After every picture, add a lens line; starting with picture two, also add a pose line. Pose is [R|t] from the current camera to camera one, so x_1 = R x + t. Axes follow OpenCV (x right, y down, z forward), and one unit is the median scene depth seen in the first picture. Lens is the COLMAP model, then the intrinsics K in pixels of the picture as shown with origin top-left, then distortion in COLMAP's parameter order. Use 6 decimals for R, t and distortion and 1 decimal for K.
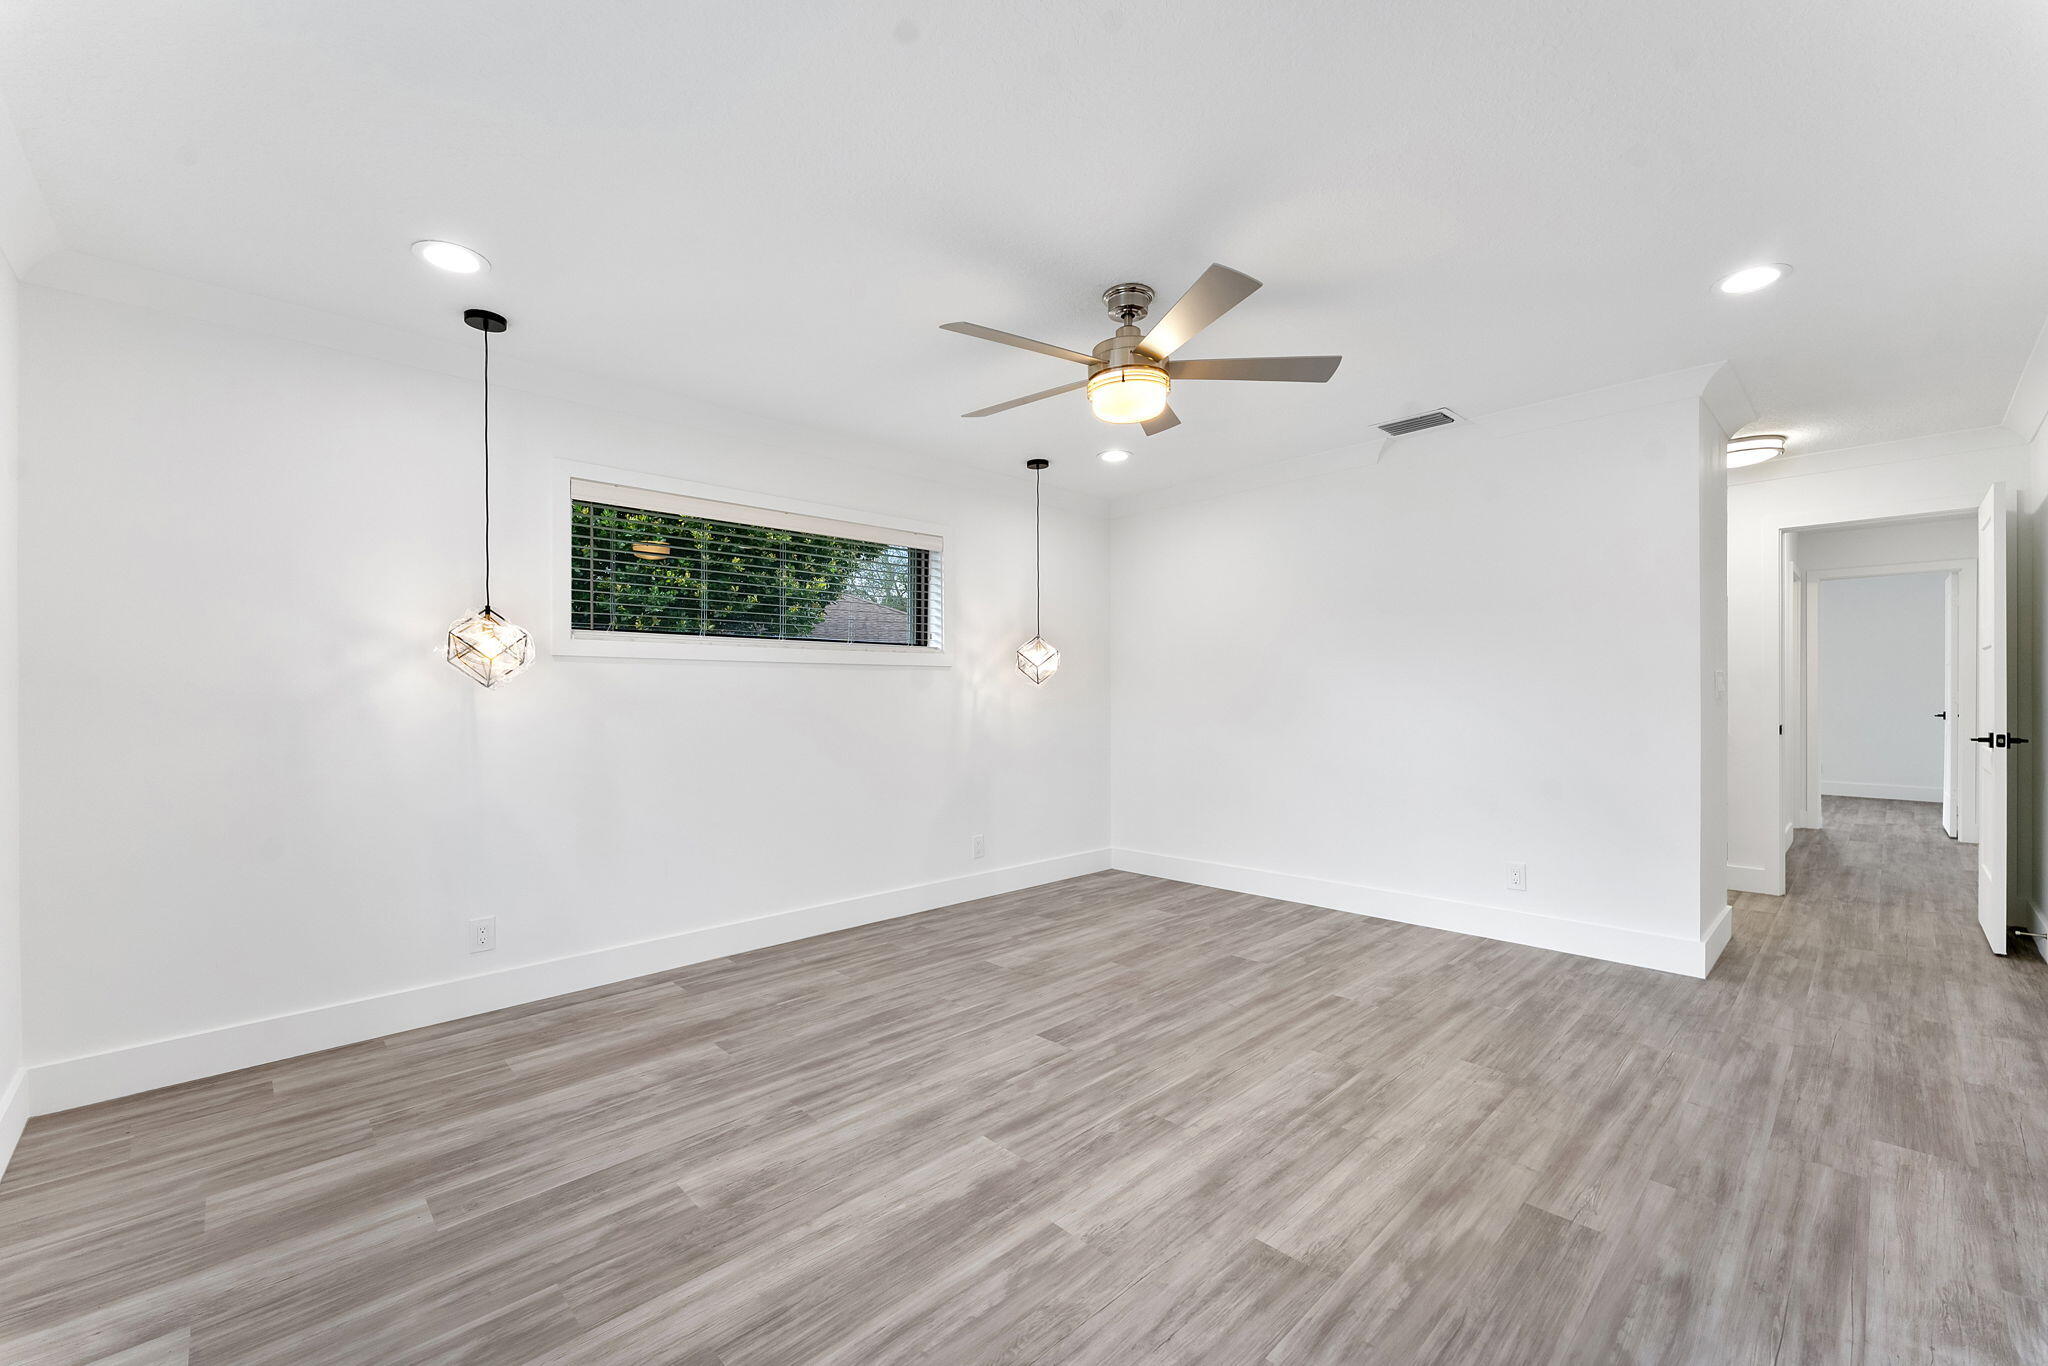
lens RADIAL K [[833.2, 0, 1019.2], [0, 833.2, 687.9], [0, 0, 1]] dist [0.001473, 0.000104]
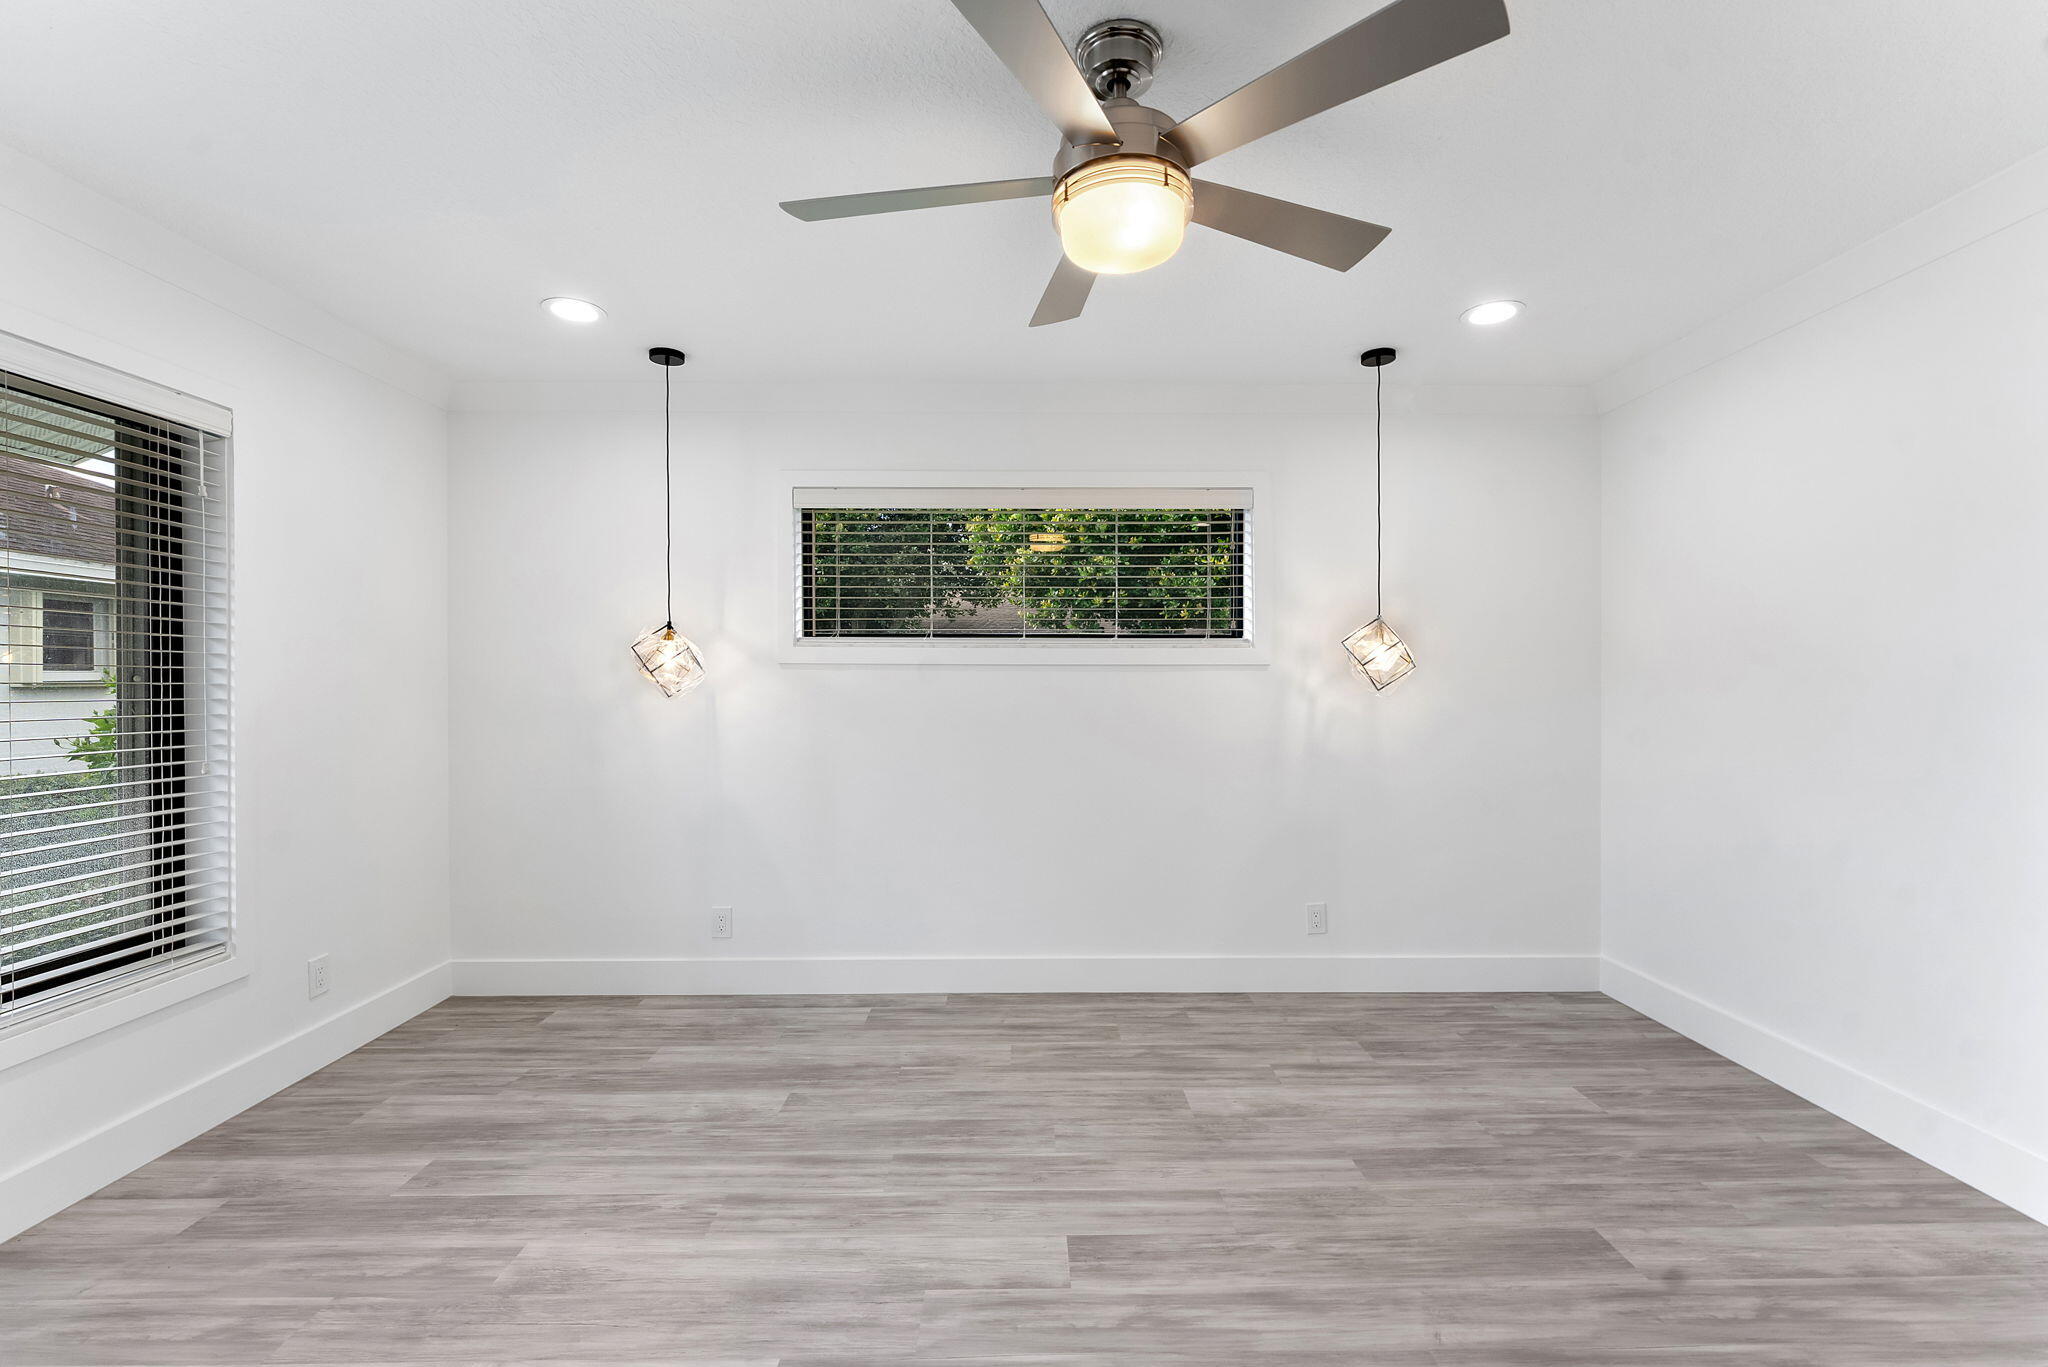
lens RADIAL K [[894.7, 0, 995.4], [0, 894.7, 681.3], [0, 0, 1]] dist [-0.001999, -0.000420]
pose [[0.730821, 0.004363, -0.682555, 0.415885], [0.001493, 0.999967, 0.007990, -0.026995], [0.682567, -0.006858, 0.730791, 0.401450]]
